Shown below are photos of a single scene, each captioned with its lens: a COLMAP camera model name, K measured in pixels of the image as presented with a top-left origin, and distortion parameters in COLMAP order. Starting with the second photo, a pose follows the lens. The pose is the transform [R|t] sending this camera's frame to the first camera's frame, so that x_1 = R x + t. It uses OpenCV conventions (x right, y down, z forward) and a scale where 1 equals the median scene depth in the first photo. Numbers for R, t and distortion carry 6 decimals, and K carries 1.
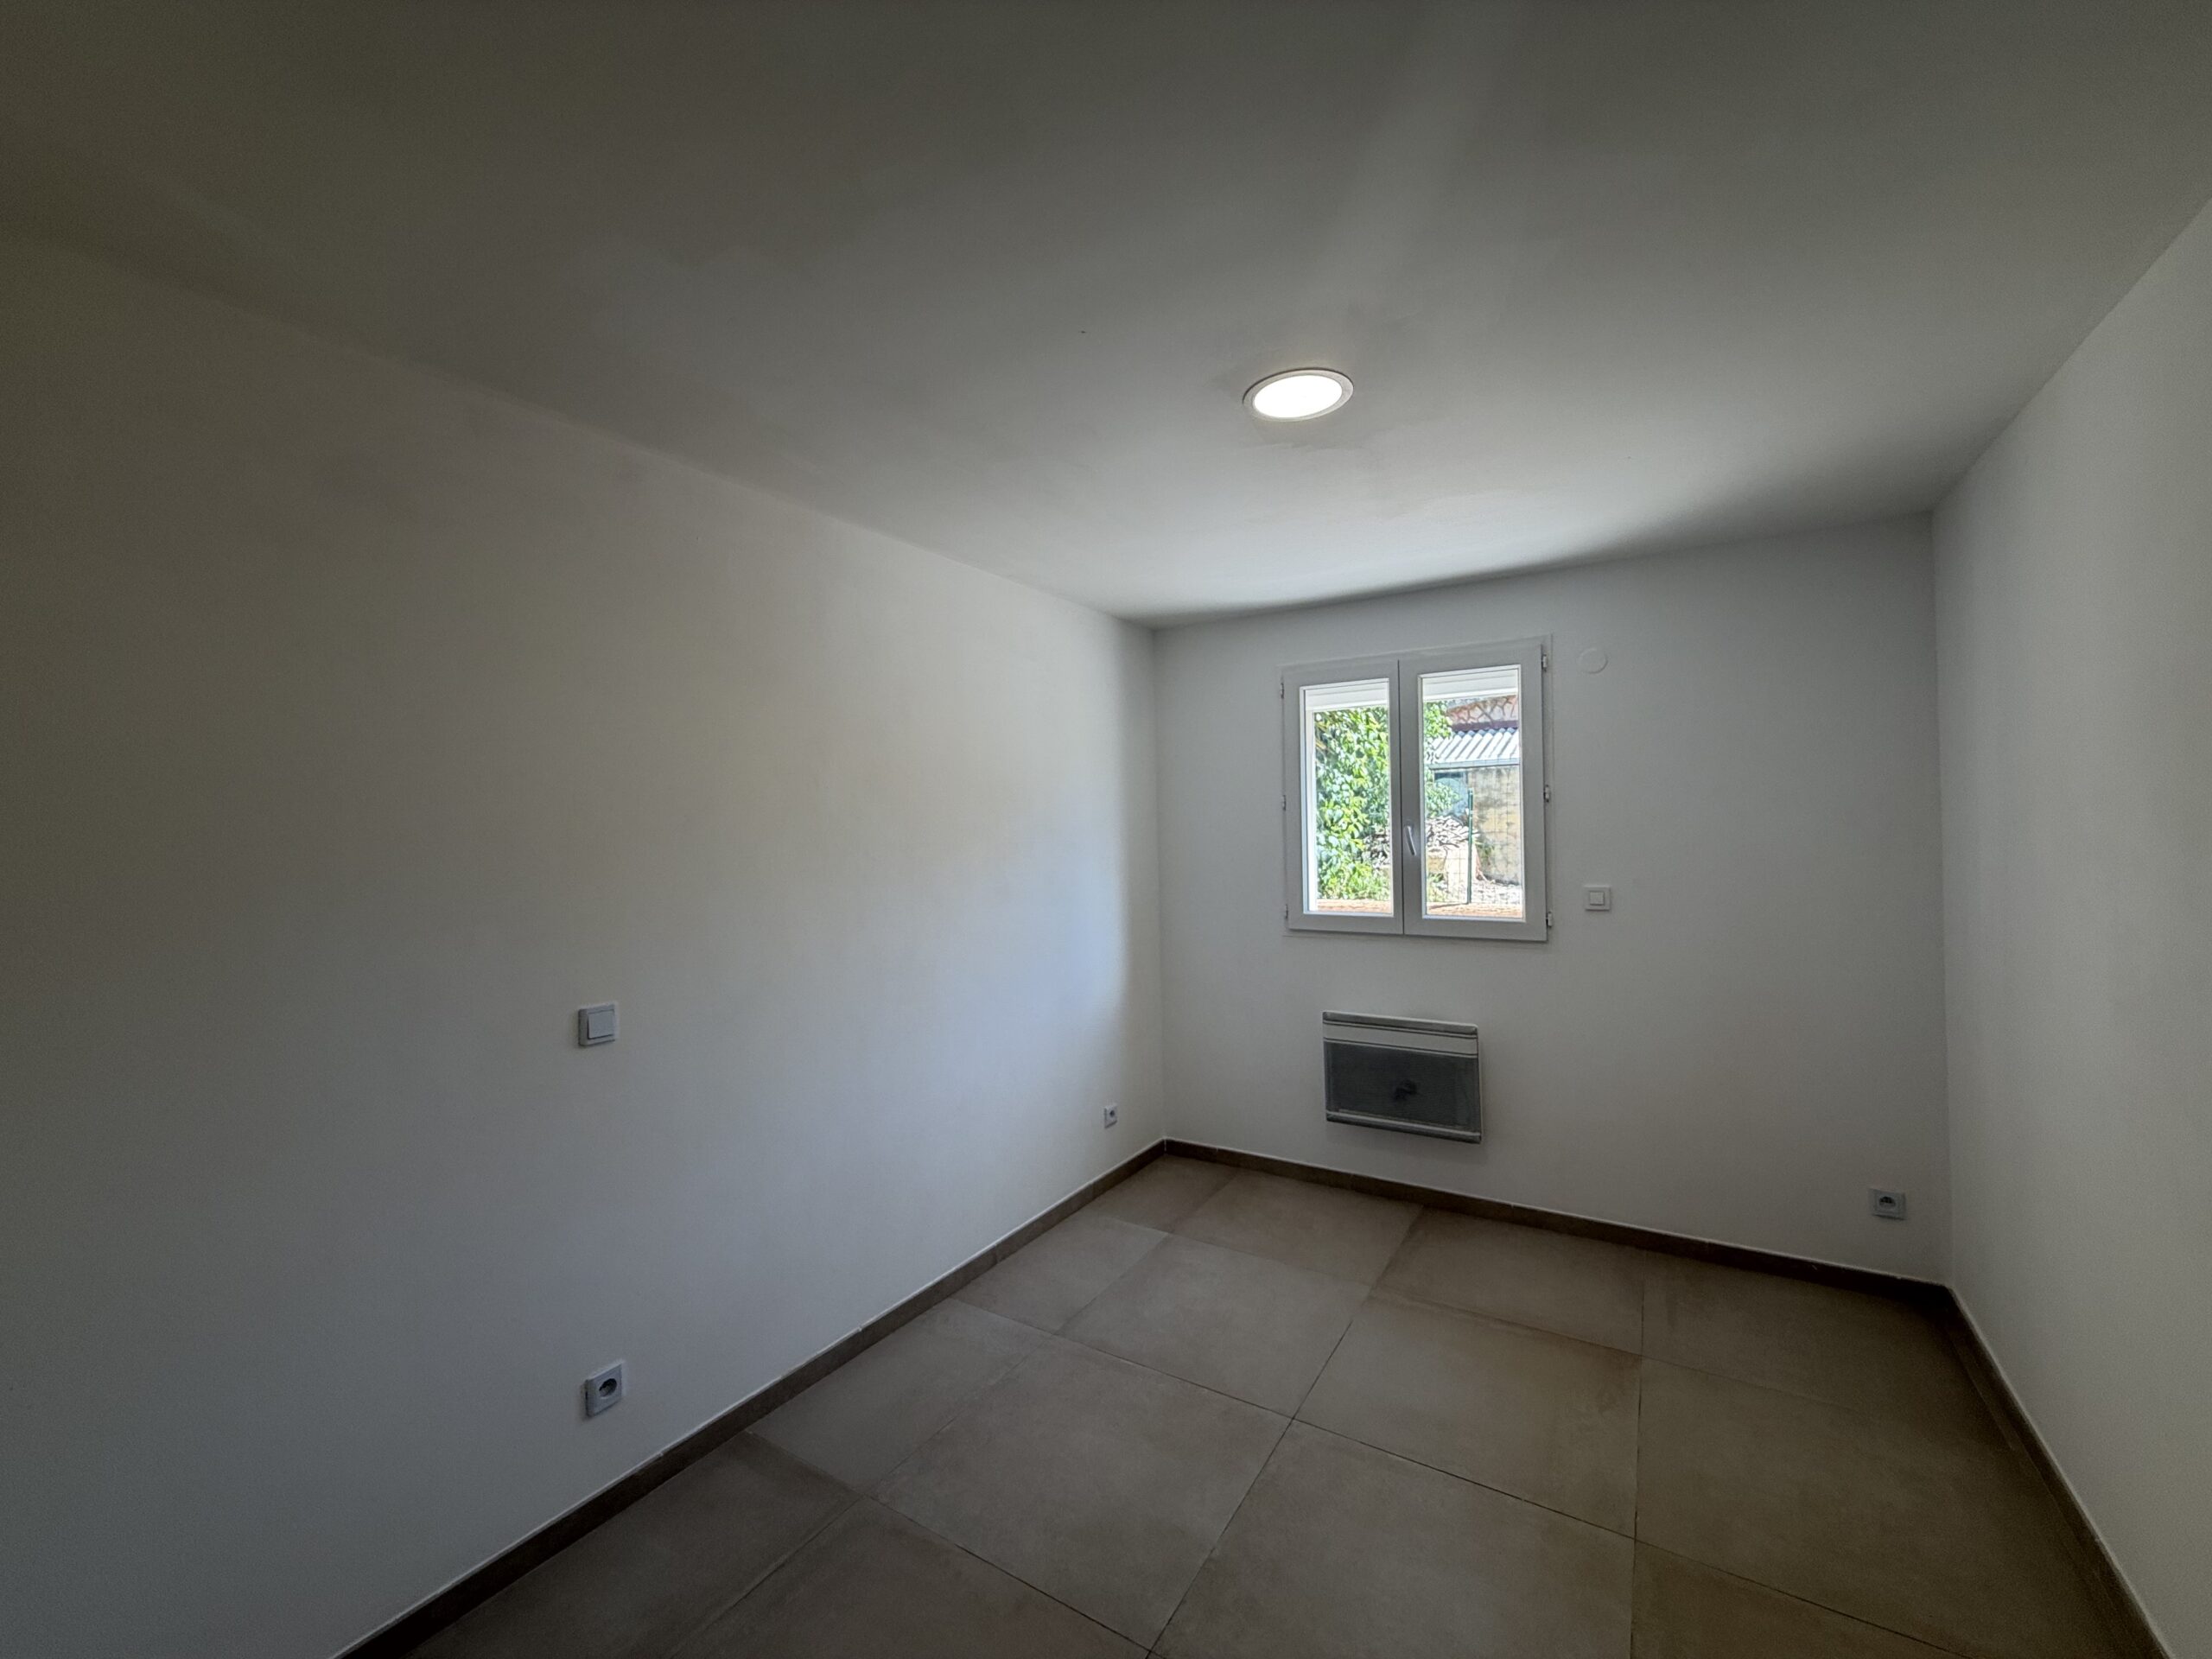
lens RADIAL K [[883.6, 0, 1106.6], [0, 883.6, 832.2], [0, 0, 1]] dist [-0.000247, 0.000244]
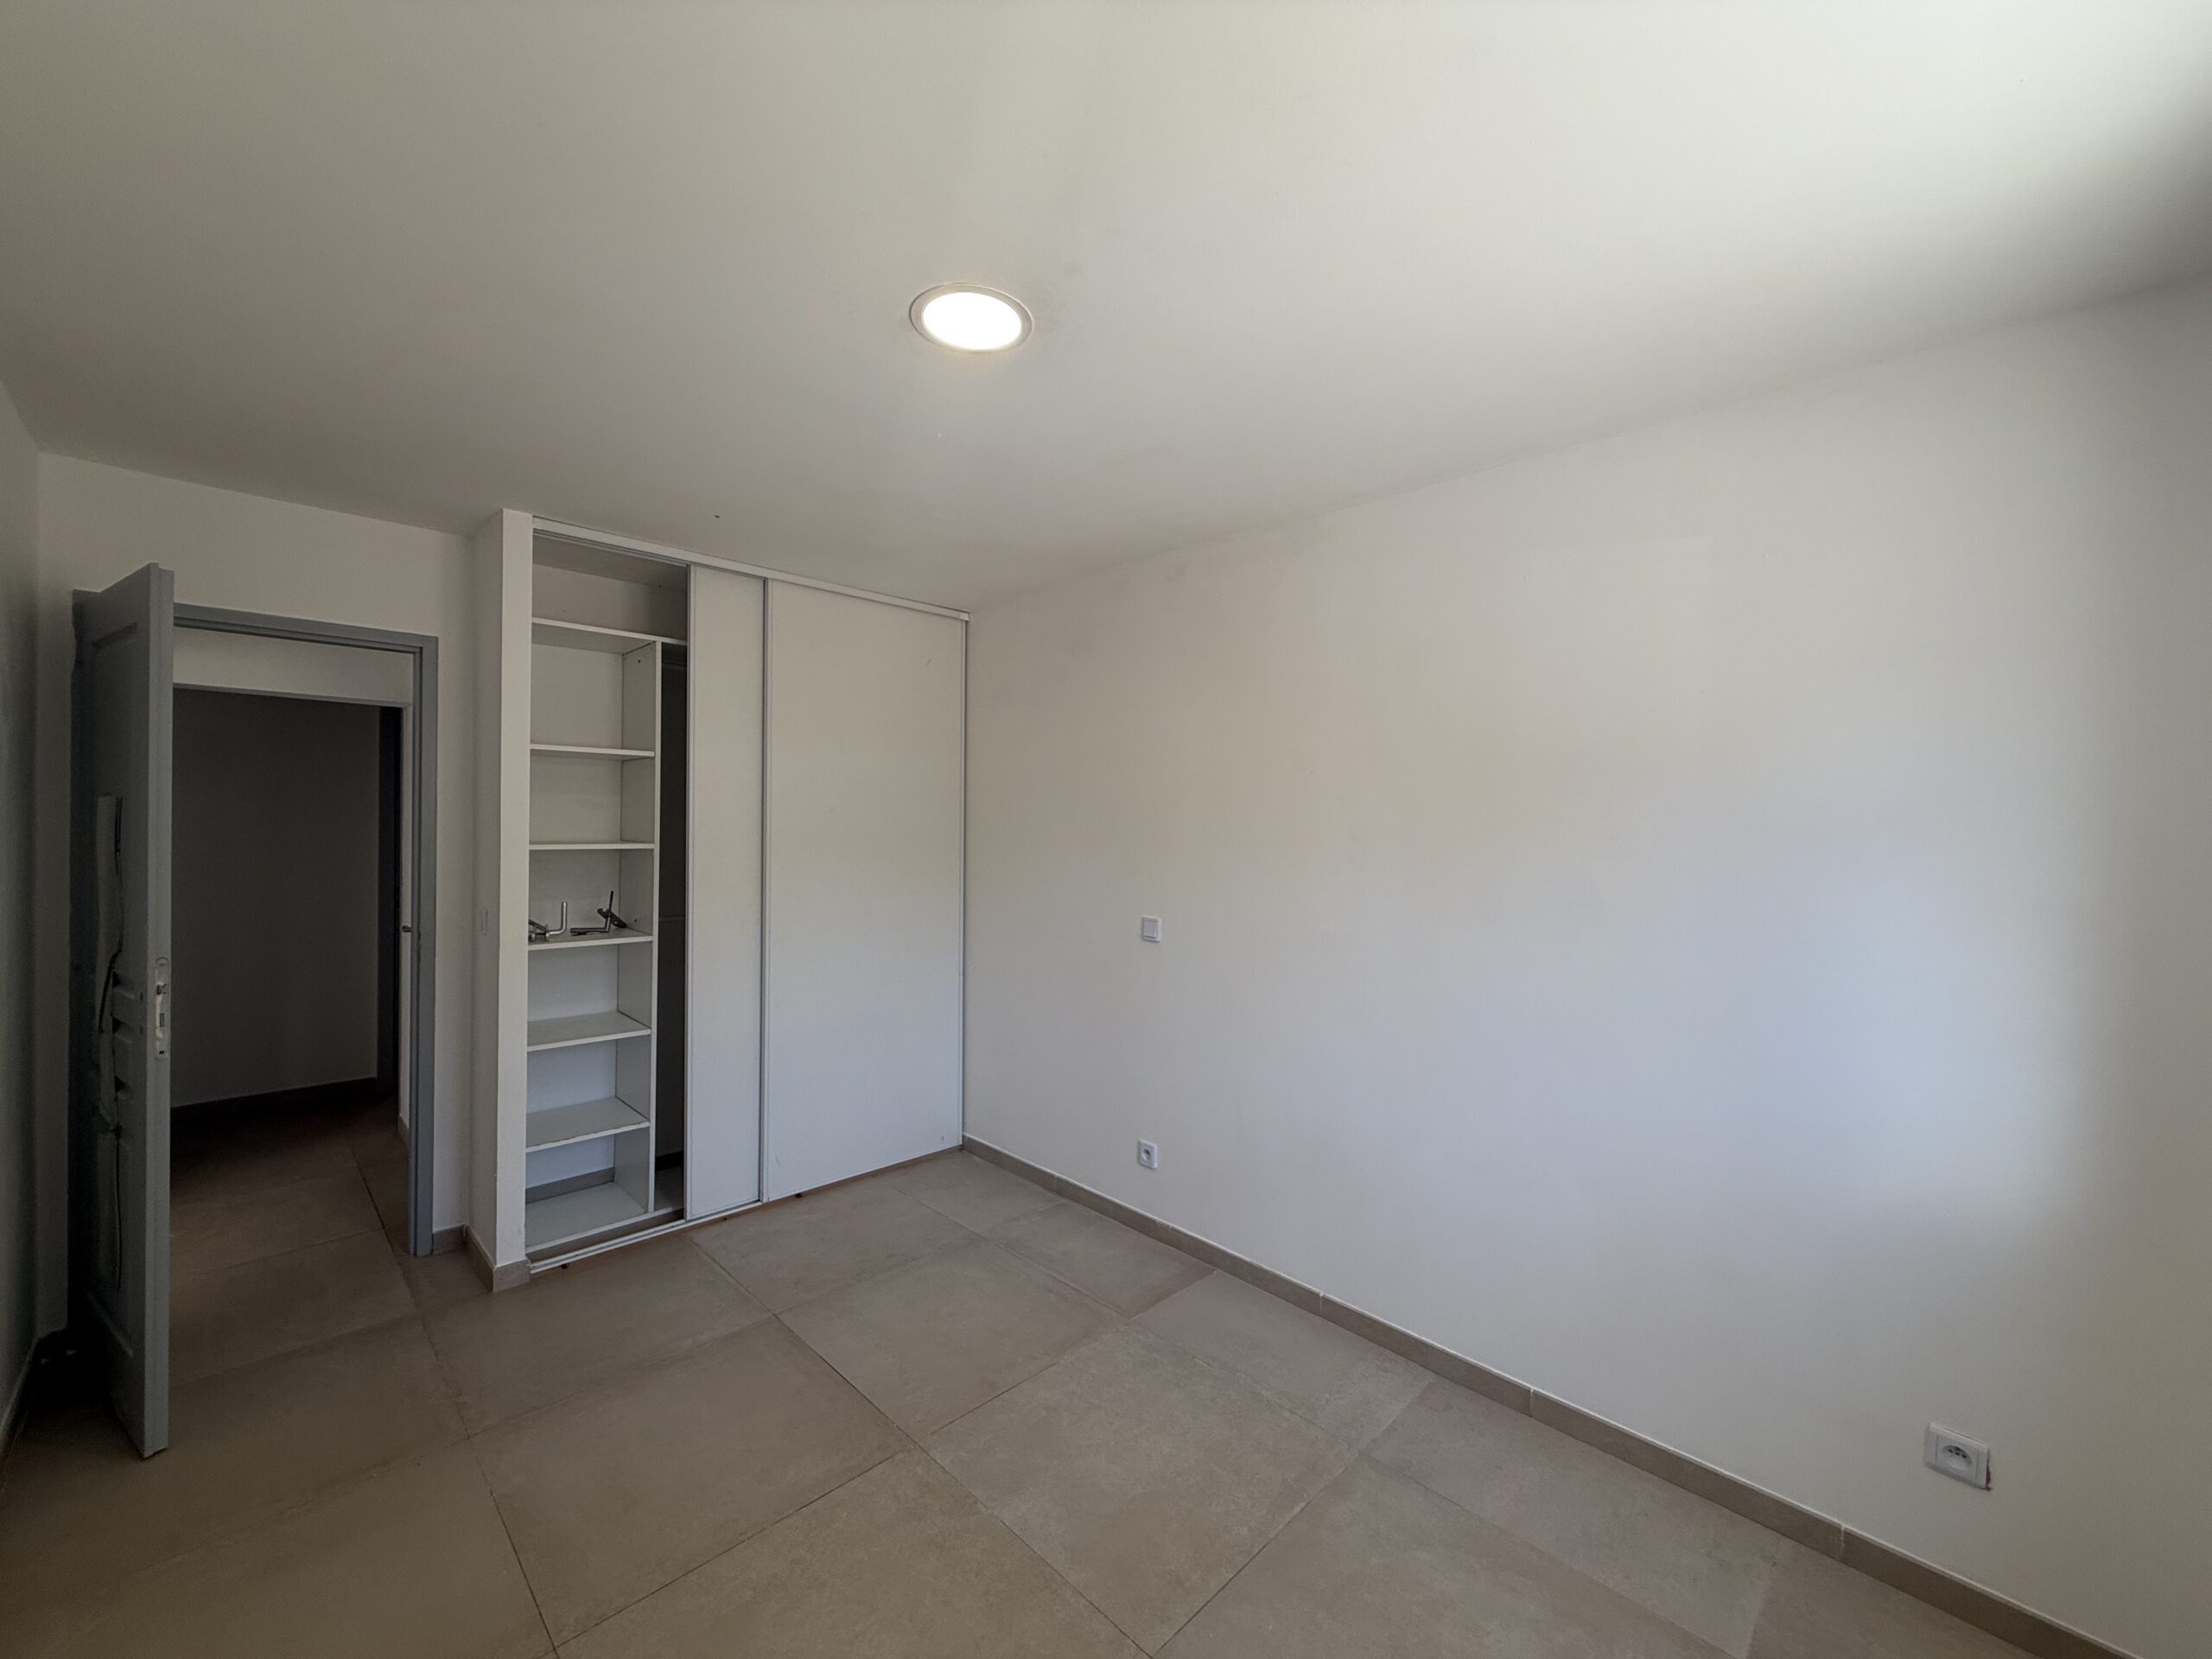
lens RADIAL K [[883.6, 0, 1117.5], [0, 883.6, 841.2], [0, 0, 1]] dist [-0.000247, 0.000244]
pose [[-0.207408, 0.026749, -0.977889, 0.998470], [-0.027031, 0.999088, 0.033062, 0.003510], [0.977881, 0.033290, -0.206496, 1.246678]]
